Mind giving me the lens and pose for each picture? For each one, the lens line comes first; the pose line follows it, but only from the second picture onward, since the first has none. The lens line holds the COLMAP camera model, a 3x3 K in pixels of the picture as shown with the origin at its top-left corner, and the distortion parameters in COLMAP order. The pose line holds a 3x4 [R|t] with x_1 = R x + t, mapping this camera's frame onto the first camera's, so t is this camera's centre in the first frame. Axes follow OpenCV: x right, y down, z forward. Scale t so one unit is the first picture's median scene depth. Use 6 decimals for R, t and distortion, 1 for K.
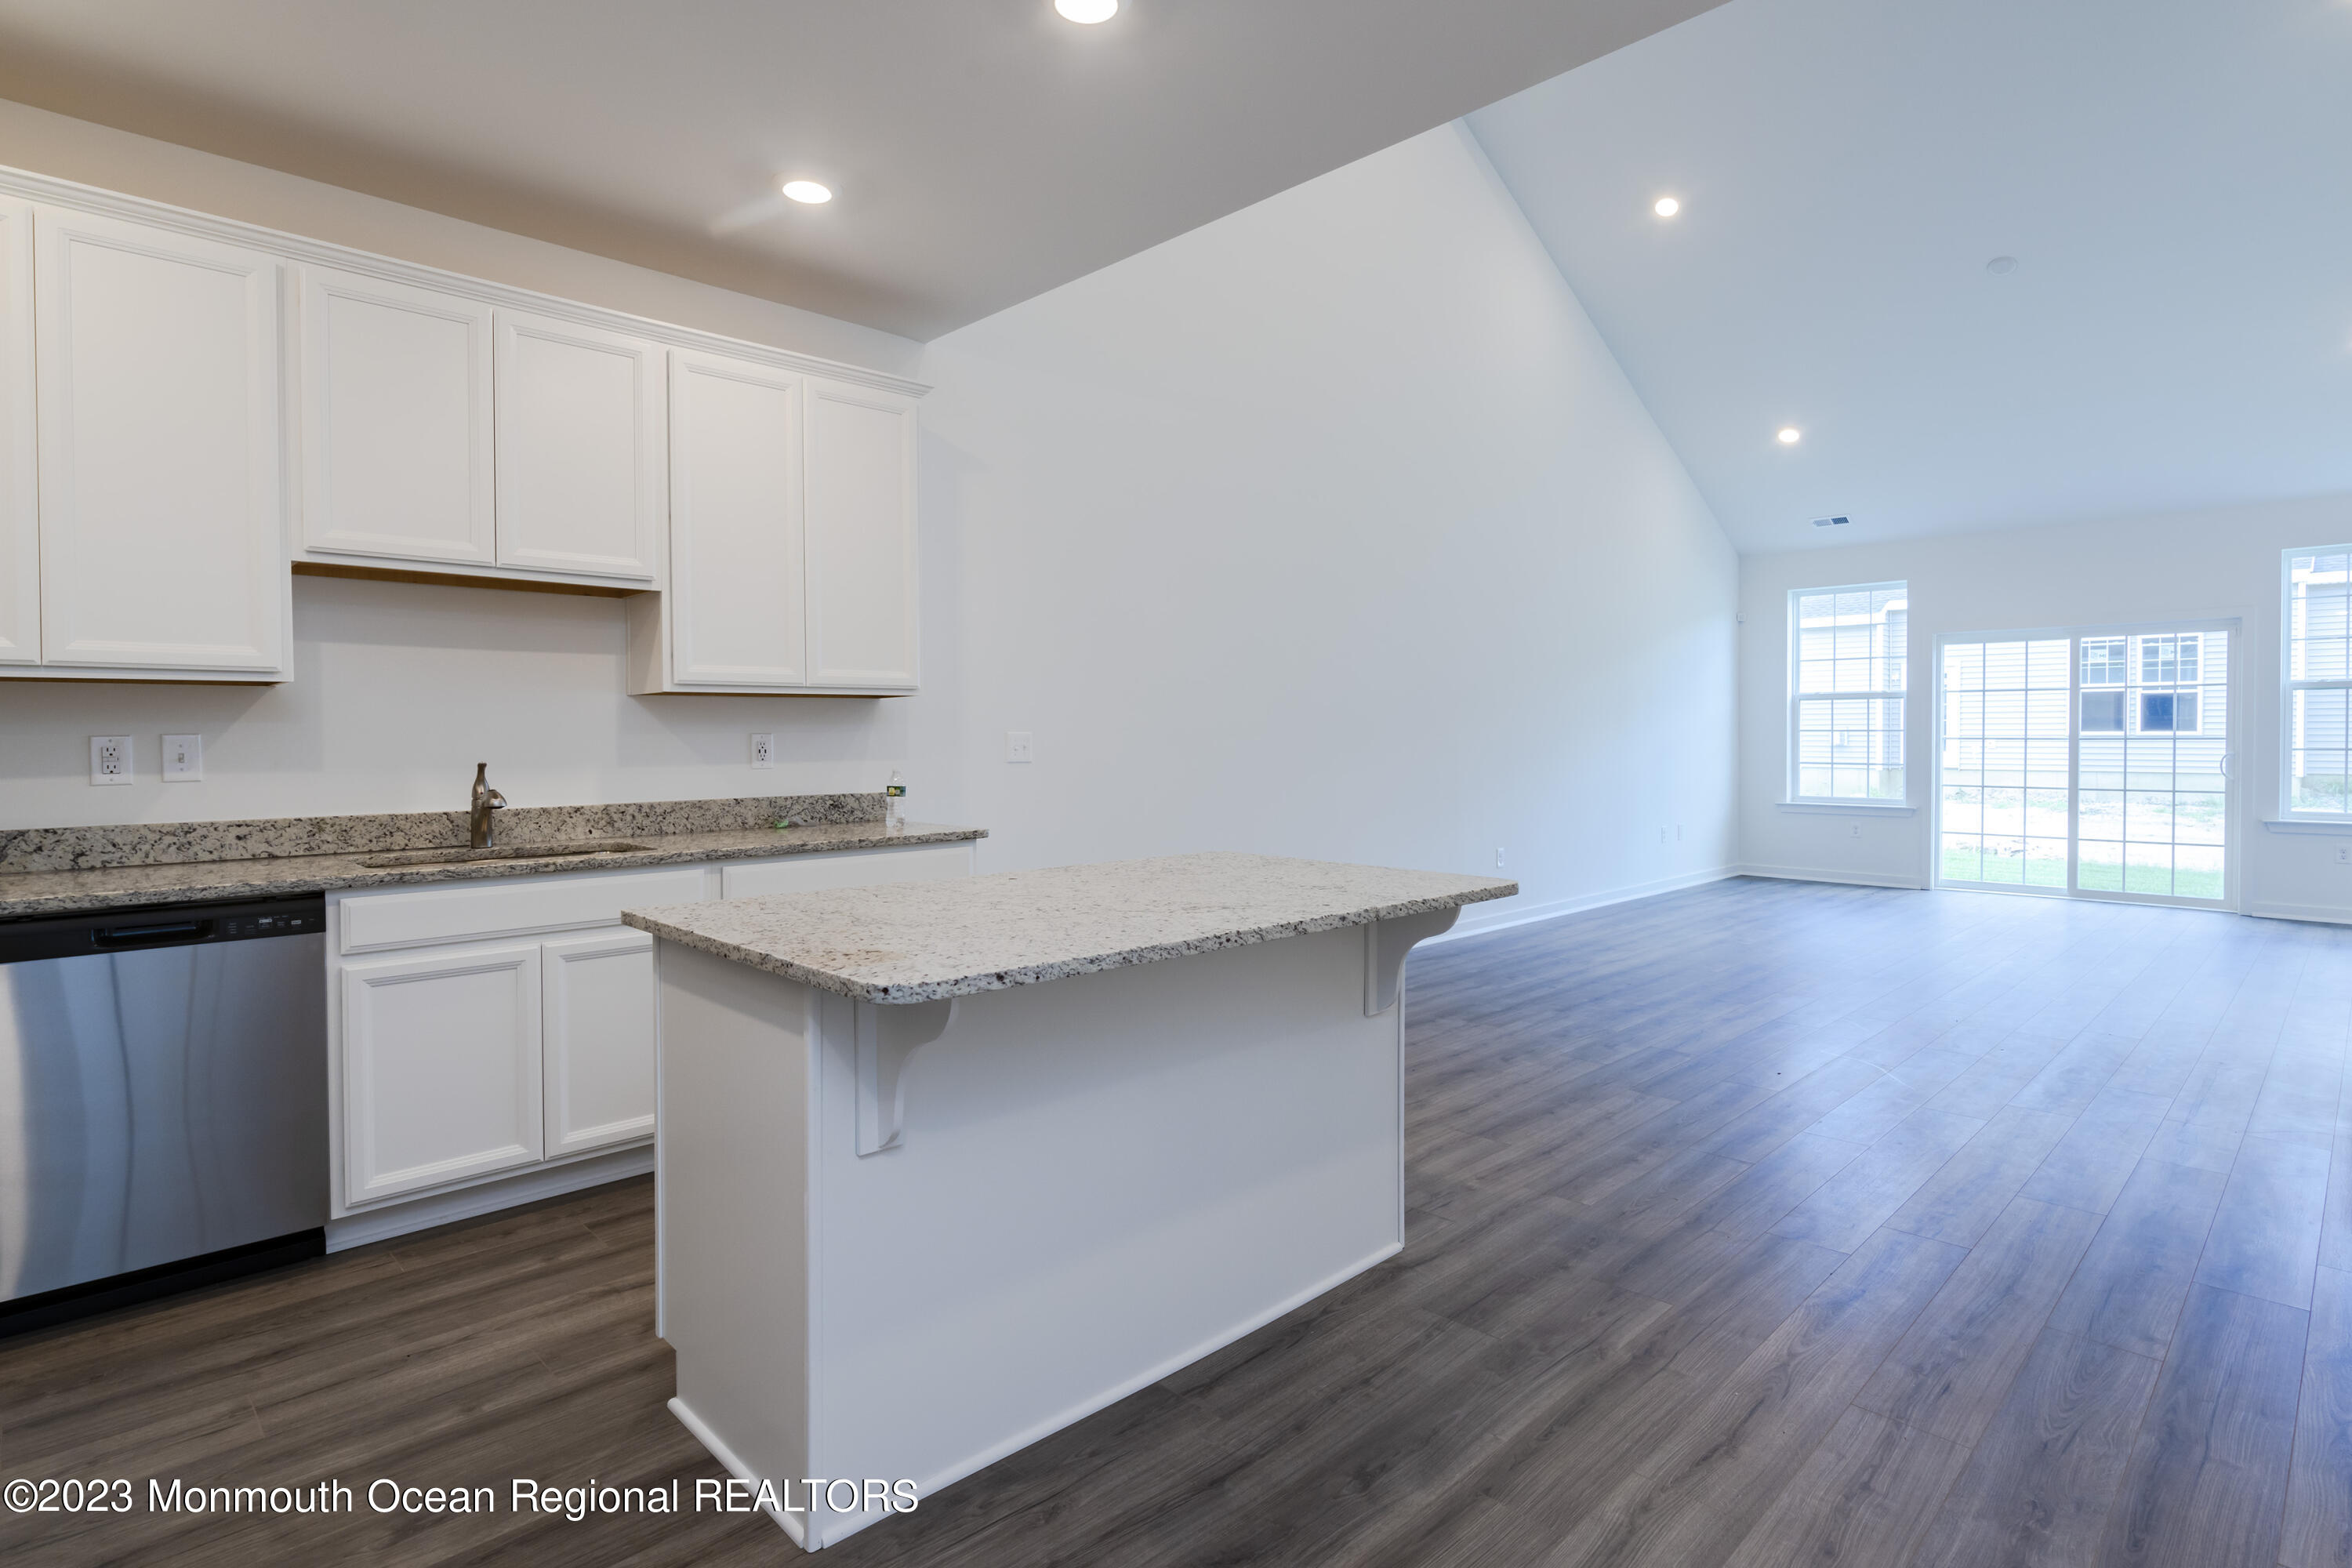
lens RADIAL K [[1195.7, 0, 1179.7], [0, 1195.7, 756.2], [0, 0, 1]] dist [-0.004327, 0.000139]
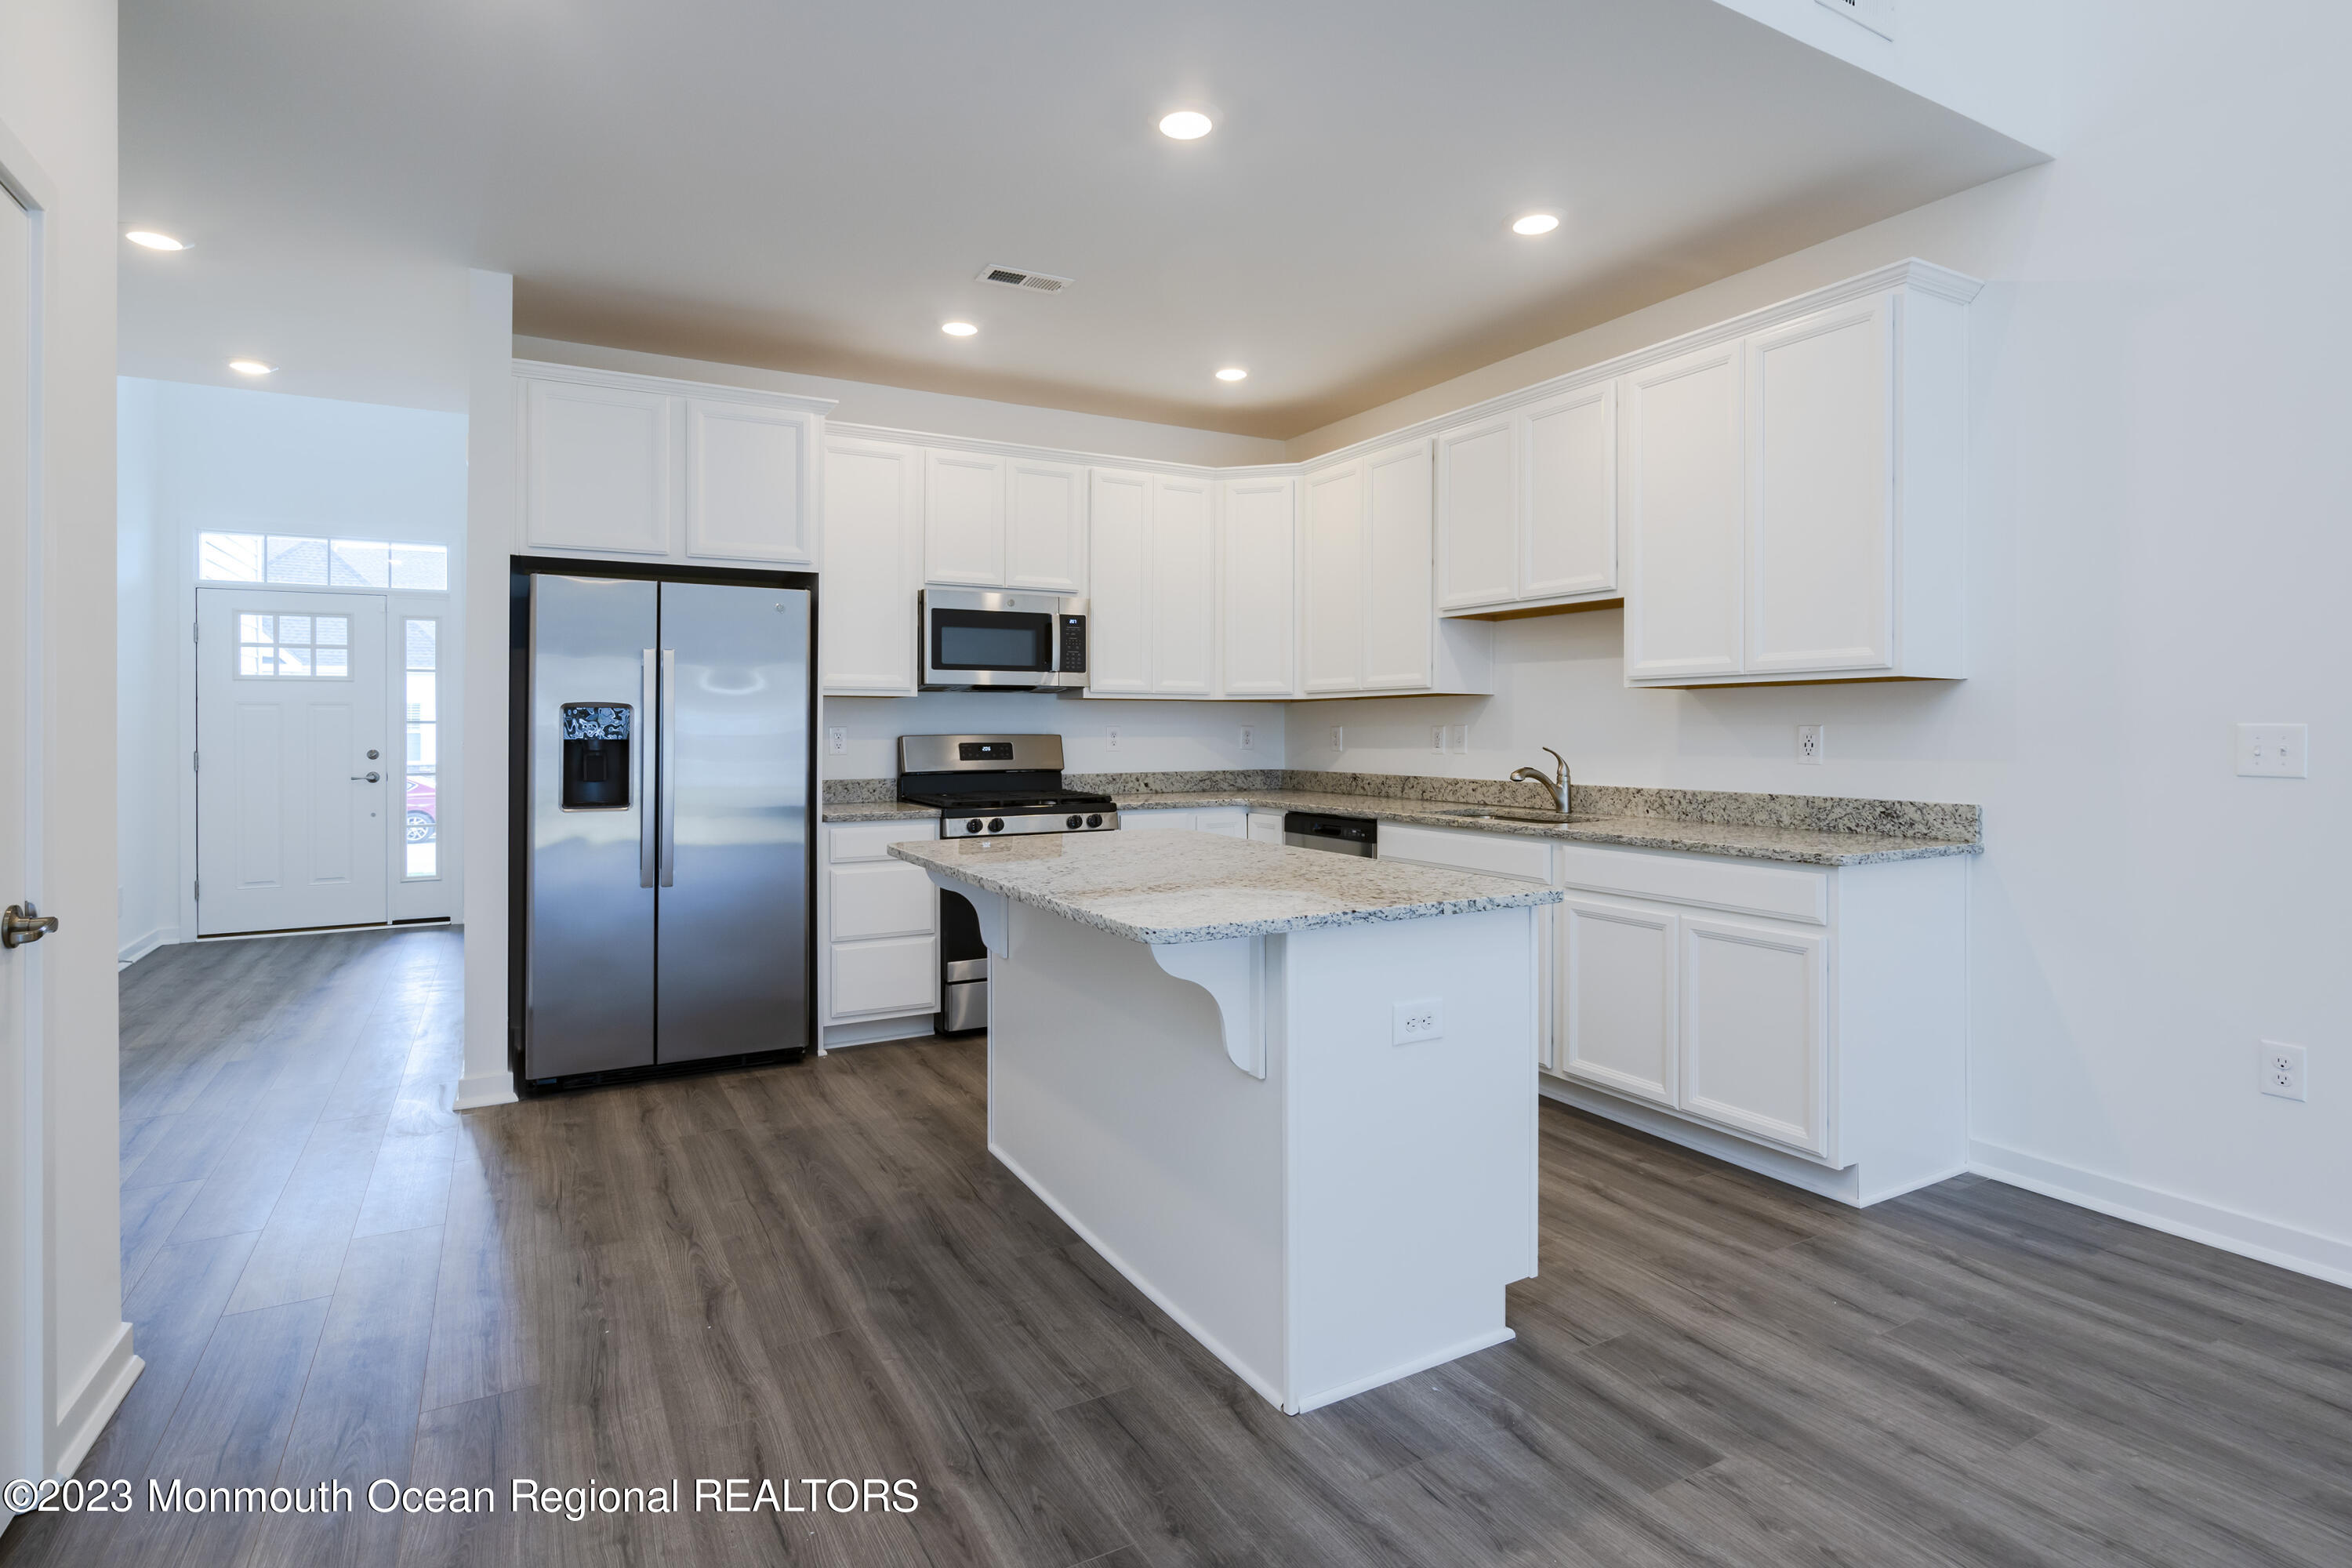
lens RADIAL K [[1169.8, 0, 1177.3], [0, 1169.8, 726.8], [0, 0, 1]] dist [-0.003872, -0.000224]
pose [[-0.257867, 0.002871, -0.966176, 0.722571], [-0.017033, 0.999827, 0.007517, -0.018801], [0.966030, 0.018395, -0.257773, 0.884067]]
